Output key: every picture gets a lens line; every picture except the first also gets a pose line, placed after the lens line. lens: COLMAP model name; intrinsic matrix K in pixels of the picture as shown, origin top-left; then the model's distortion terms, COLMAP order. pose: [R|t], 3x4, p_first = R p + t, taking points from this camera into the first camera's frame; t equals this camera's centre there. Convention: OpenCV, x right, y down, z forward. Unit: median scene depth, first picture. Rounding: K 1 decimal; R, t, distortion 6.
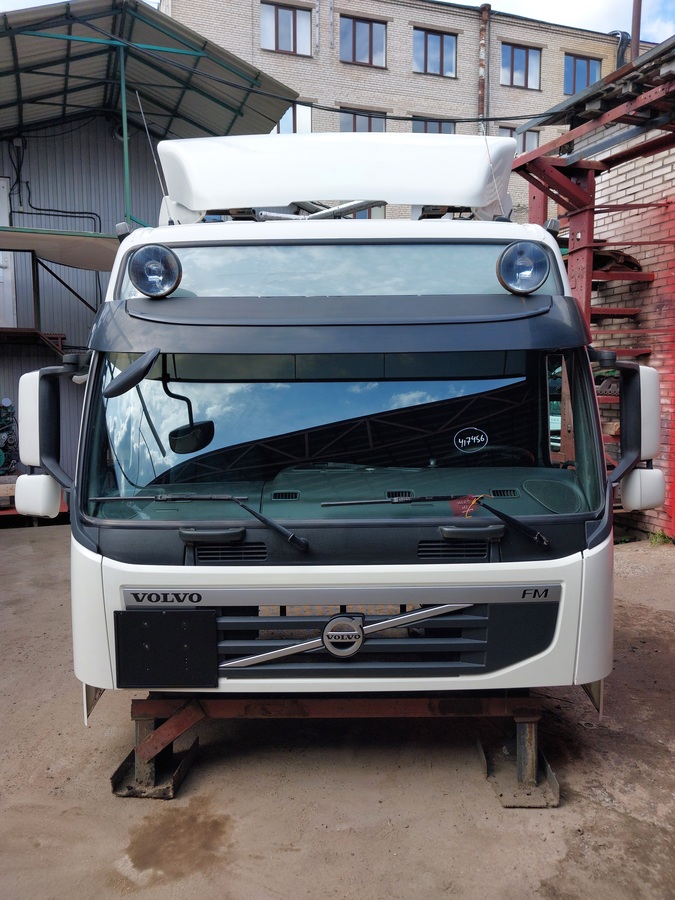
lens RADIAL K [[703.9, 0, 344.8], [0, 703.9, 451.1], [0, 0, 1]] dist [0.028443, -0.023823]
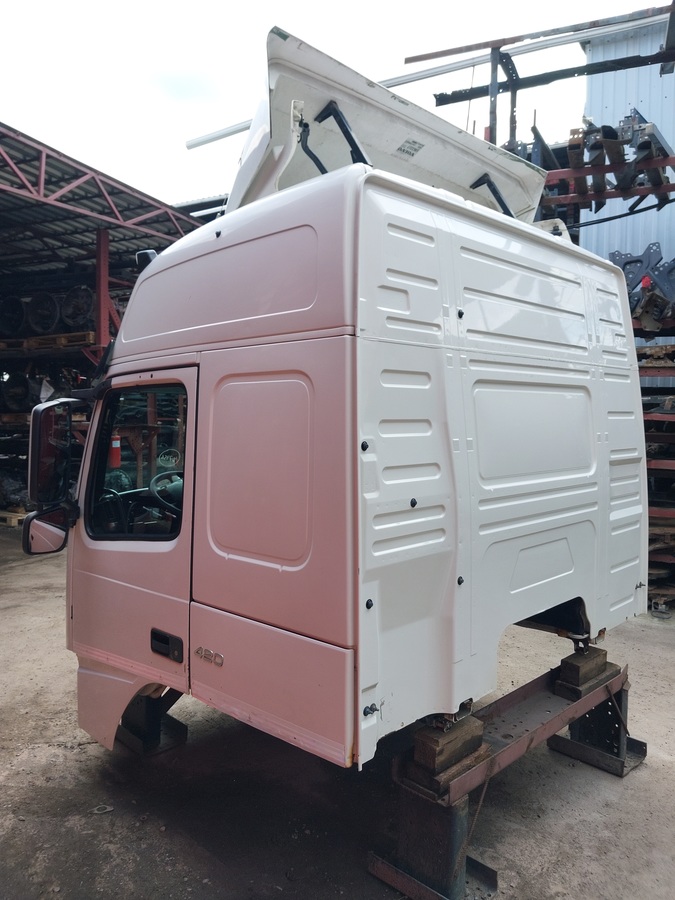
lens RADIAL K [[703.9, 0, 339.0], [0, 703.9, 450.7], [0, 0, 1]] dist [0.028443, -0.023823]
pose [[-0.689293, 0.047111, -0.722949, 0.978025], [-0.078562, 0.987139, 0.139232, -0.262171], [0.720210, 0.152768, -0.676727, 2.241735]]
